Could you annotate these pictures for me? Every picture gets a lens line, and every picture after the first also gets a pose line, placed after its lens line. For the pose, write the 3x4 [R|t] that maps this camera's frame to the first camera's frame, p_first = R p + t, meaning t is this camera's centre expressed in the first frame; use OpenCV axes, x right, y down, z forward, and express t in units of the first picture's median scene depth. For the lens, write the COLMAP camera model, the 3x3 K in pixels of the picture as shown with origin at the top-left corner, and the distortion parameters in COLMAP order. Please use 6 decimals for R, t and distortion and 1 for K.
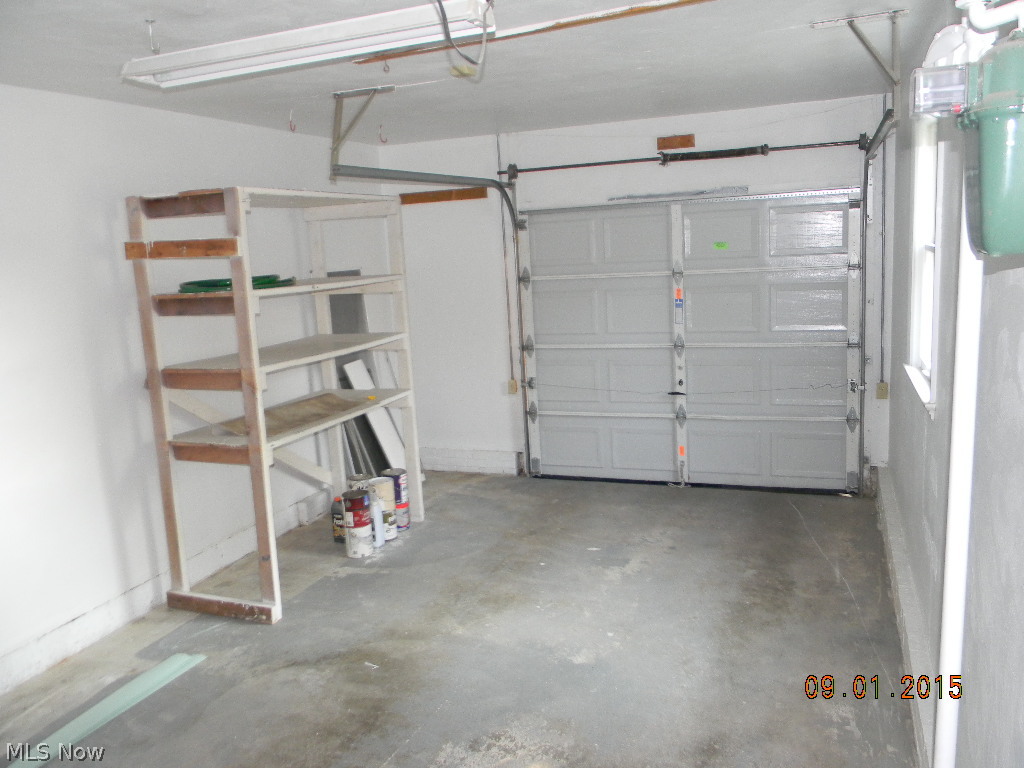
lens RADIAL K [[821.2, 0, 512.0], [0, 821.2, 384.0], [0, 0, 1]] dist [0.004024, -0.001819]
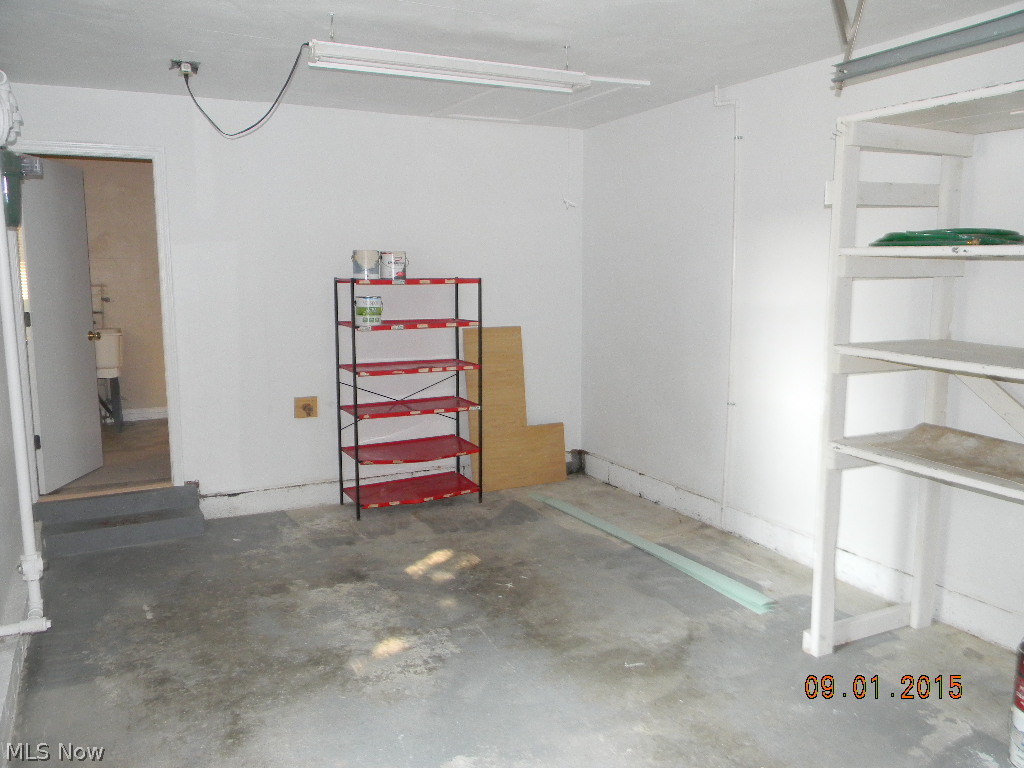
lens RADIAL K [[821.2, 0, 512.0], [0, 821.2, 384.0], [0, 0, 1]] dist [0.004024, -0.001819]
pose [[-0.671240, 0.158591, -0.724075, 0.538400], [-0.091289, 0.951720, 0.293079, -0.208558], [0.735597, 0.262827, -0.624355, 1.425299]]
